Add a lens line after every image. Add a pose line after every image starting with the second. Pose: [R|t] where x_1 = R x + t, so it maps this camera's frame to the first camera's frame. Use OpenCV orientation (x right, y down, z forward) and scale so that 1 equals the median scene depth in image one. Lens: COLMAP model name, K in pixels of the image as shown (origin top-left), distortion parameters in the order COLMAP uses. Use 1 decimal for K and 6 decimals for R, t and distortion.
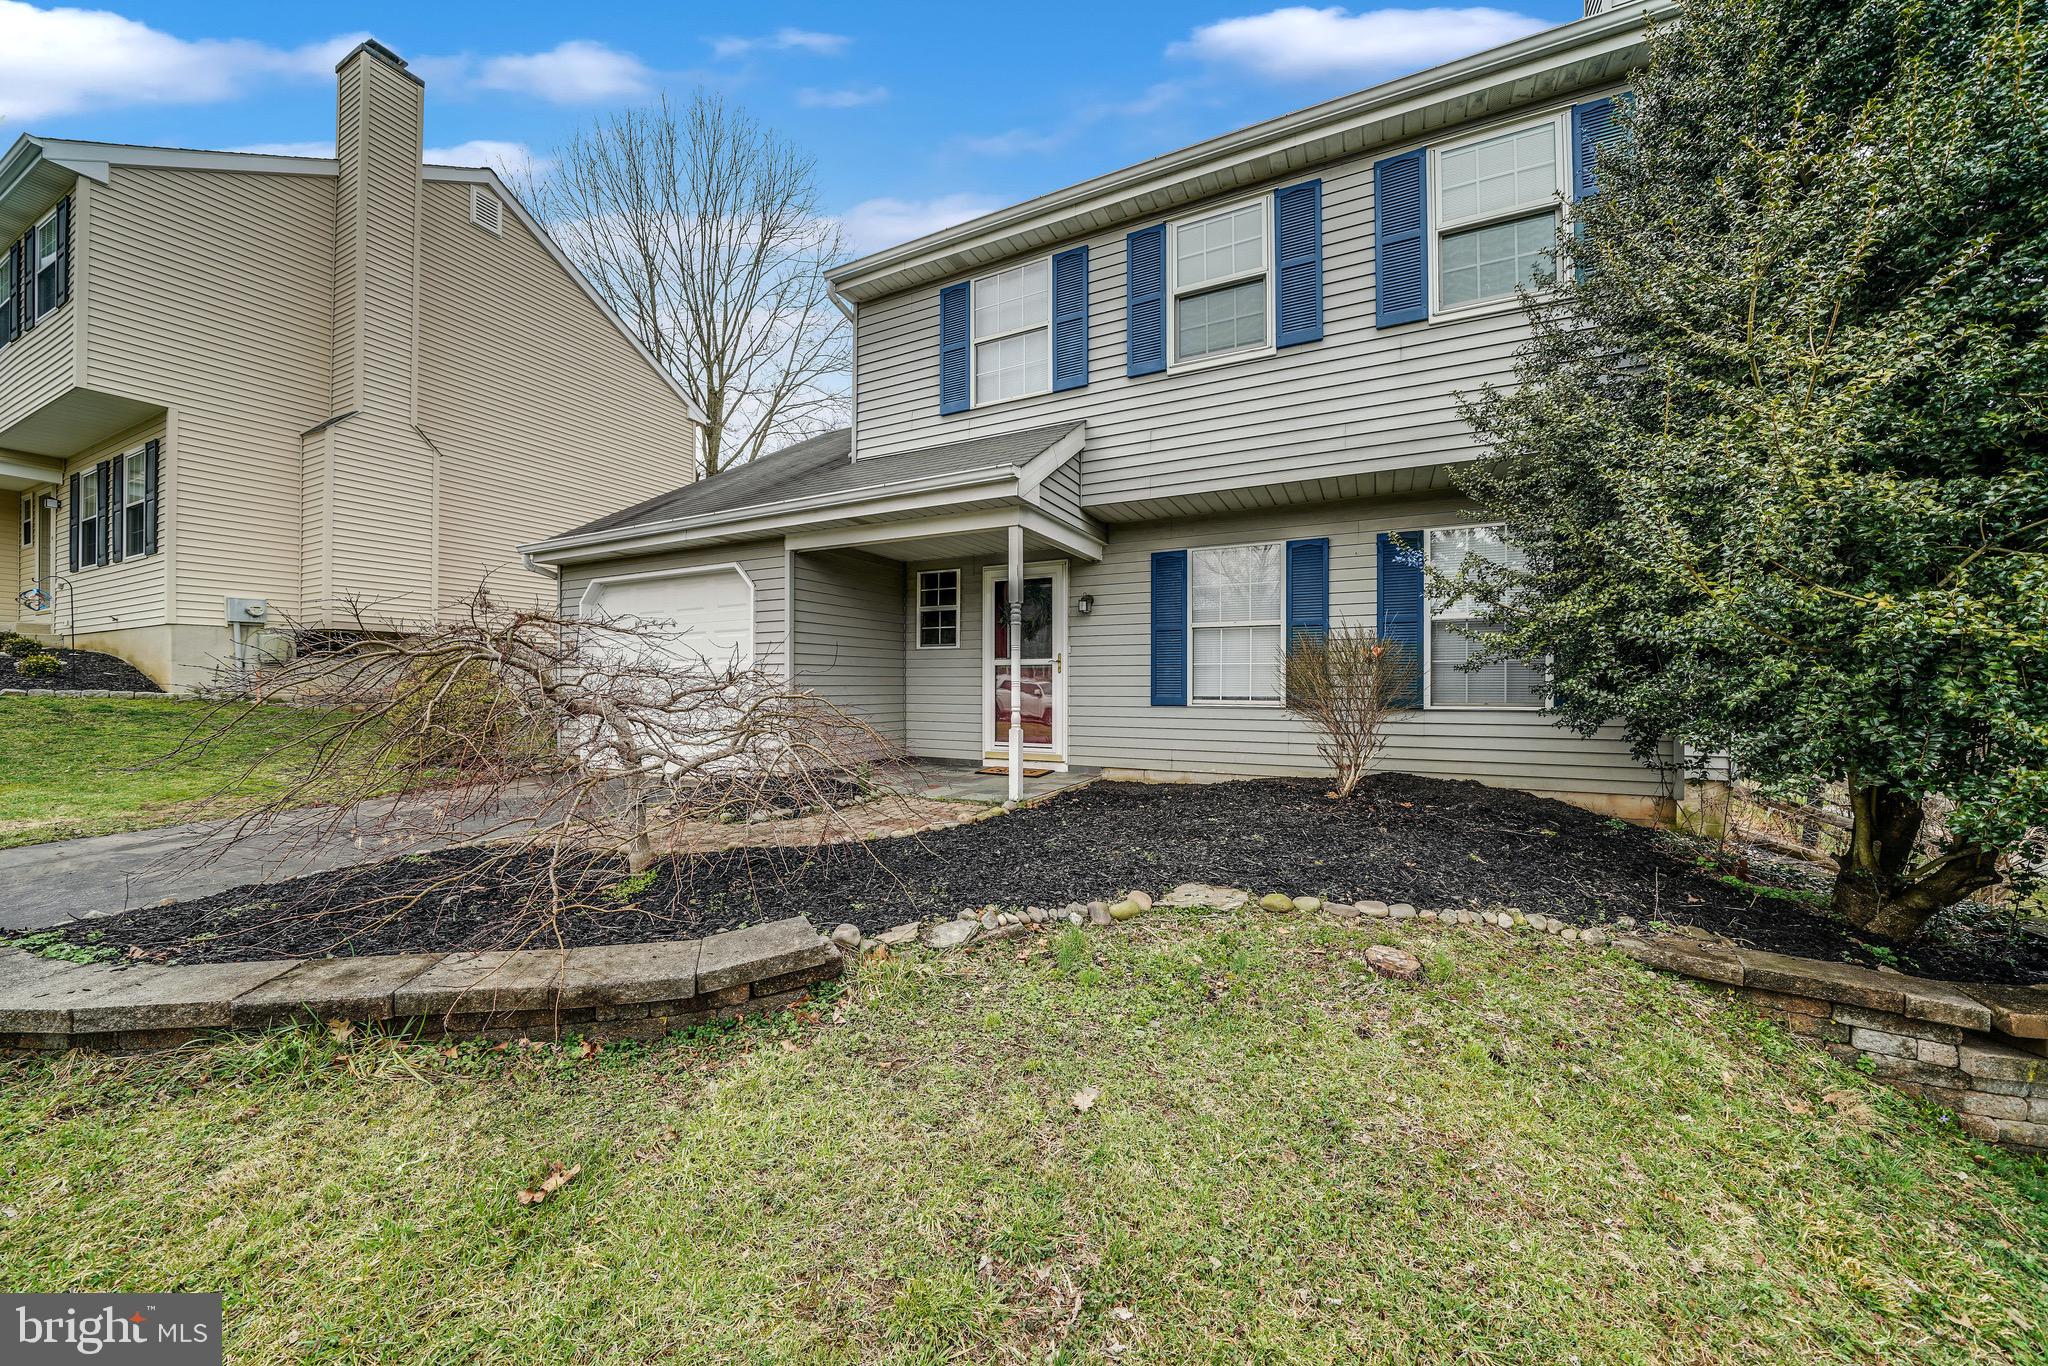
lens RADIAL K [[707.8, 0, 1018.2], [0, 707.8, 683.6], [0, 0, 1]] dist [-0.020866, 0.000860]
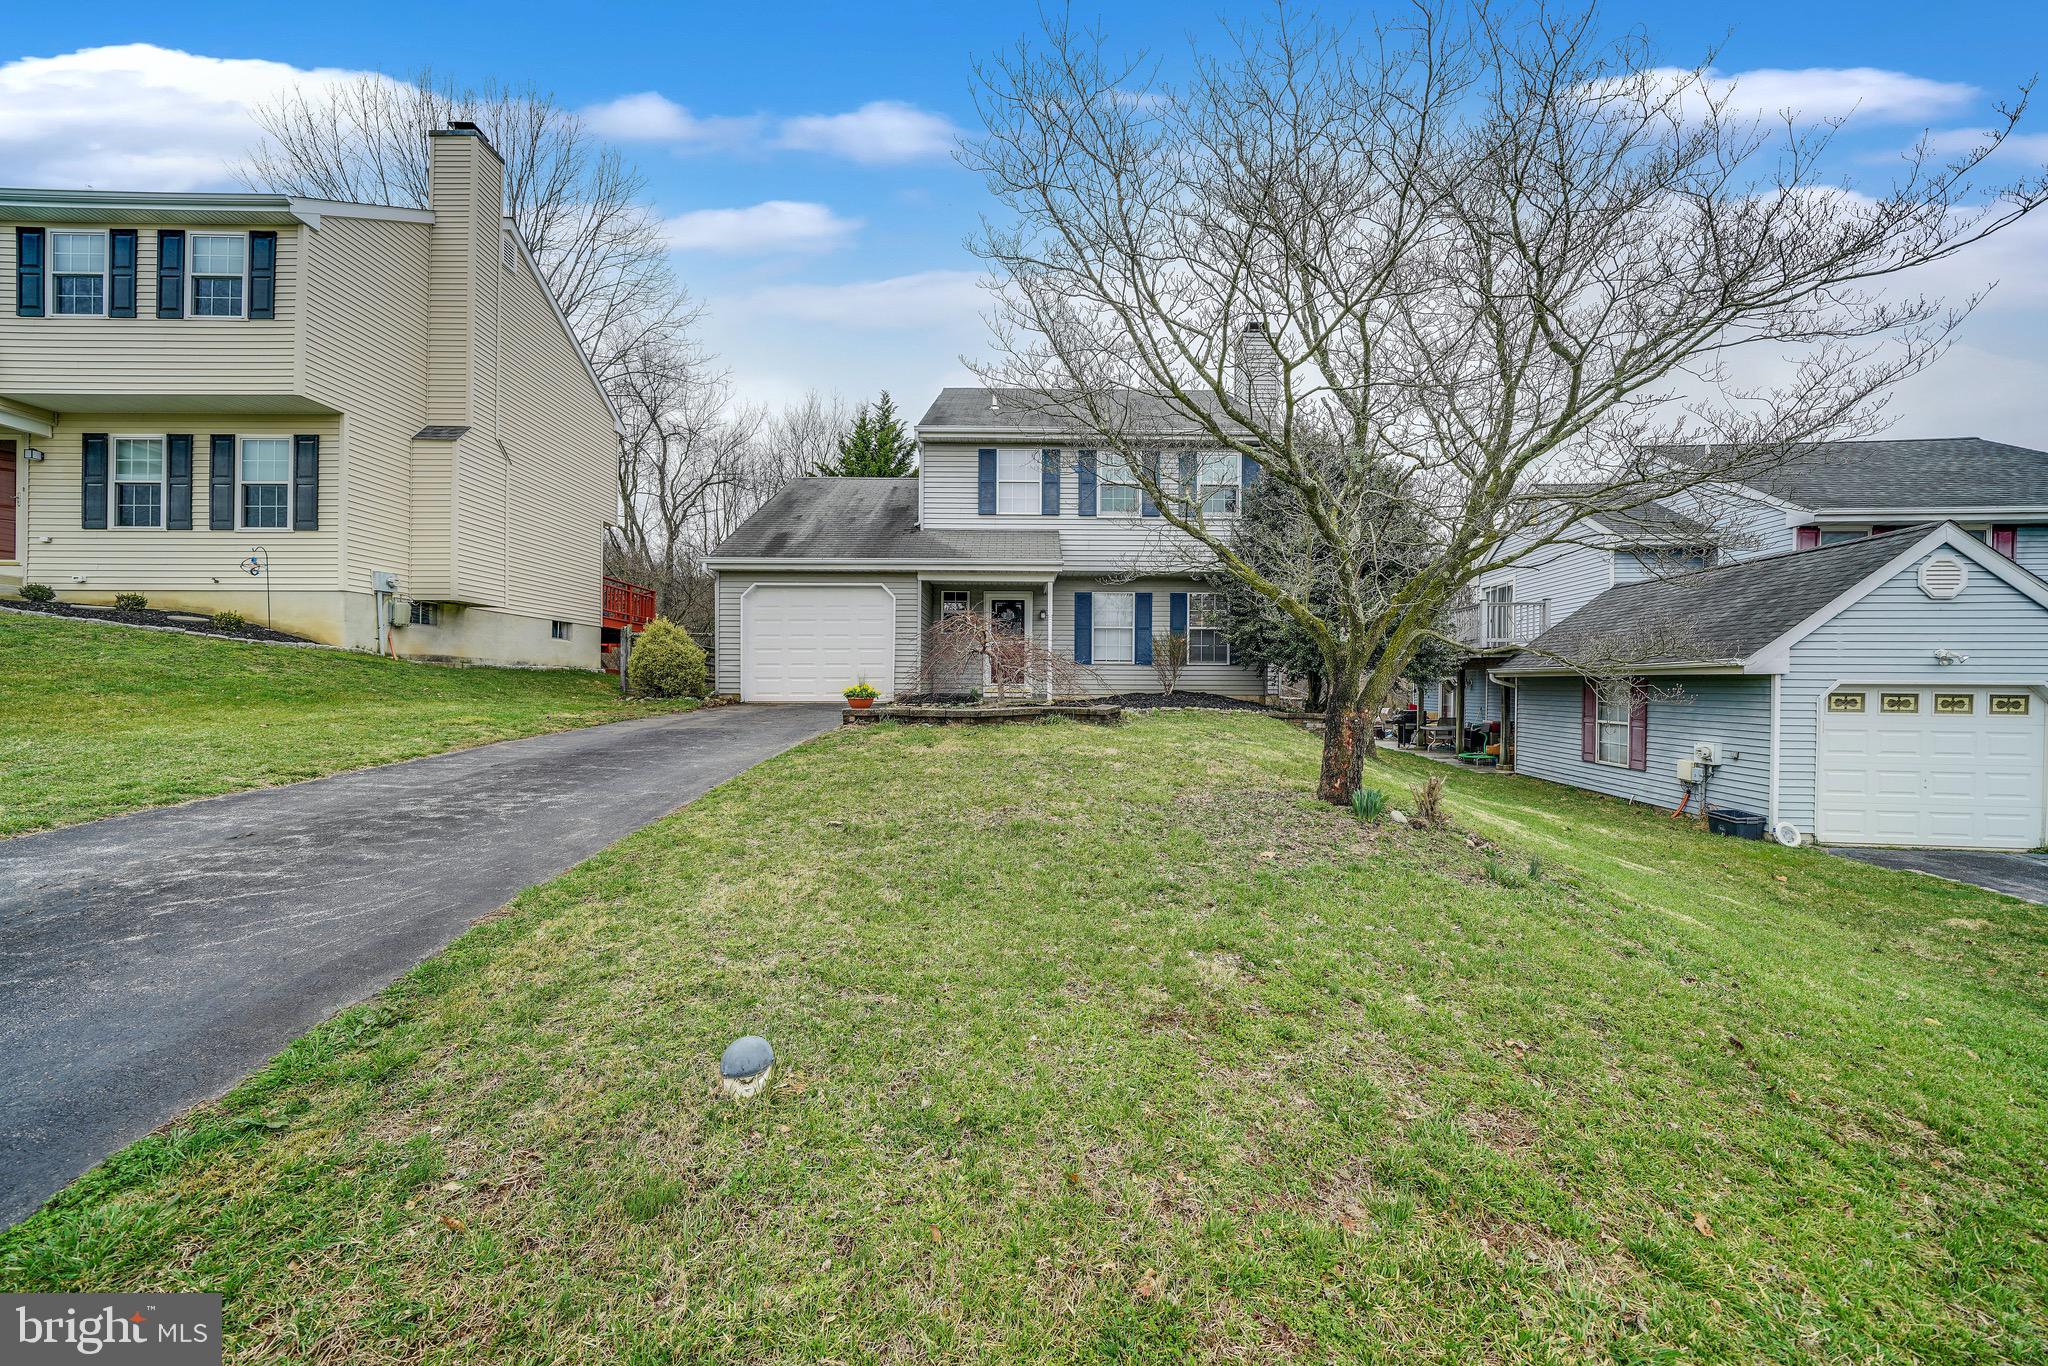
lens RADIAL K [[707.8, 0, 1017.9], [0, 707.8, 683.2], [0, 0, 1]] dist [-0.020866, 0.000860]
pose [[0.892416, 0.005886, 0.451175, -0.966241], [-0.007074, 0.999975, 0.000946, 0.090725], [-0.451158, -0.004036, 0.892435, -0.859229]]
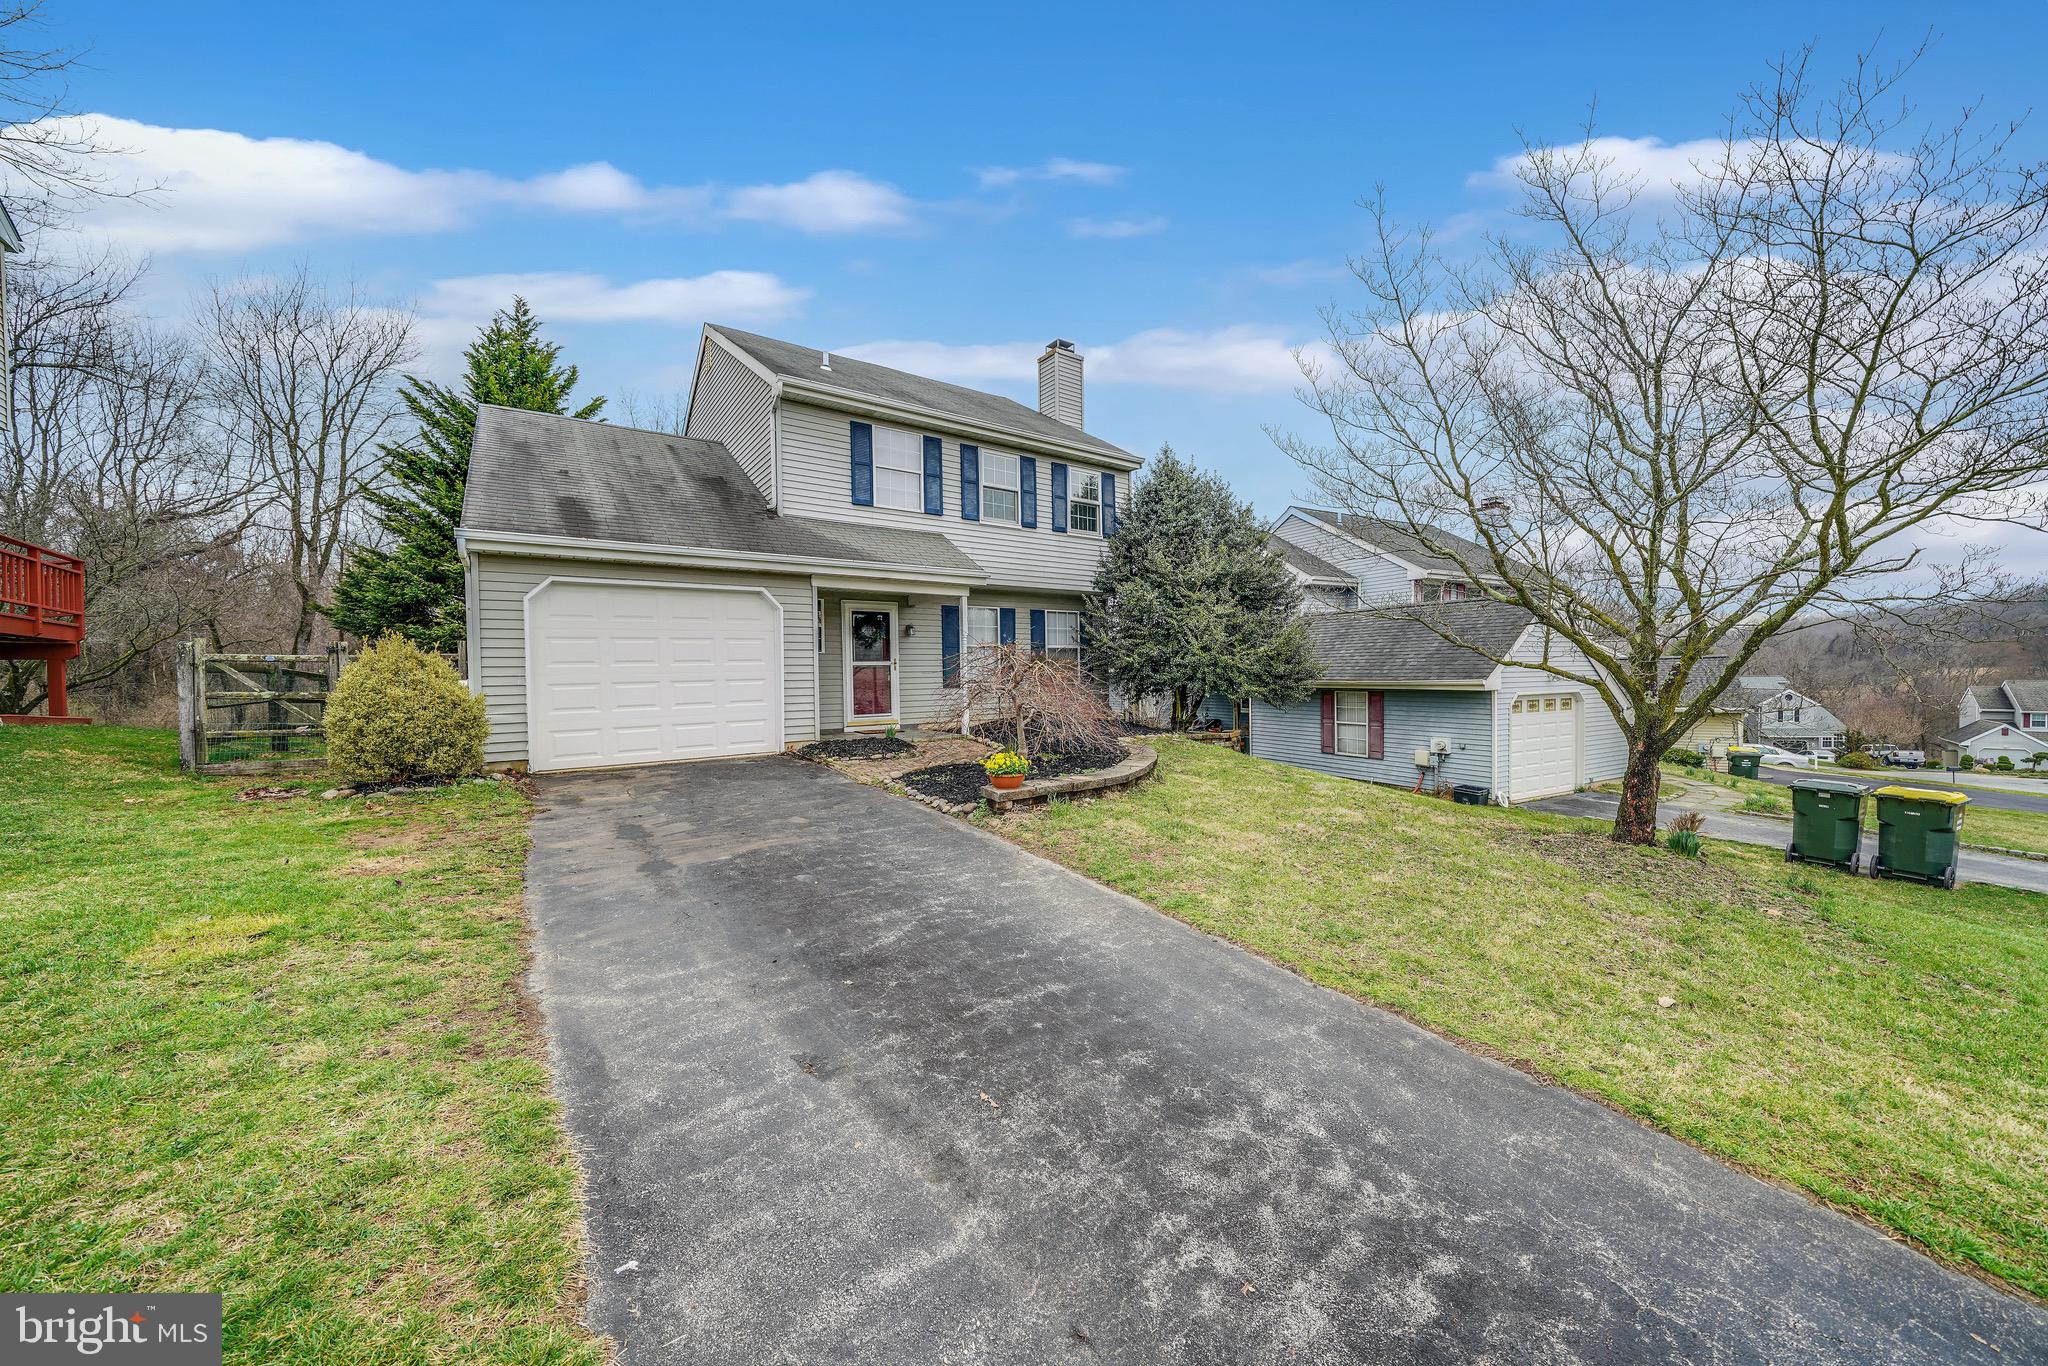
lens RADIAL K [[707.8, 0, 1026.5], [0, 707.8, 681.6], [0, 0, 1]] dist [-0.020866, 0.000860]
pose [[0.463888, -0.017806, 0.885715, -1.415864], [0.014790, 0.999814, 0.012353, -0.005022], [-0.885771, 0.007370, 0.464065, -0.053098]]
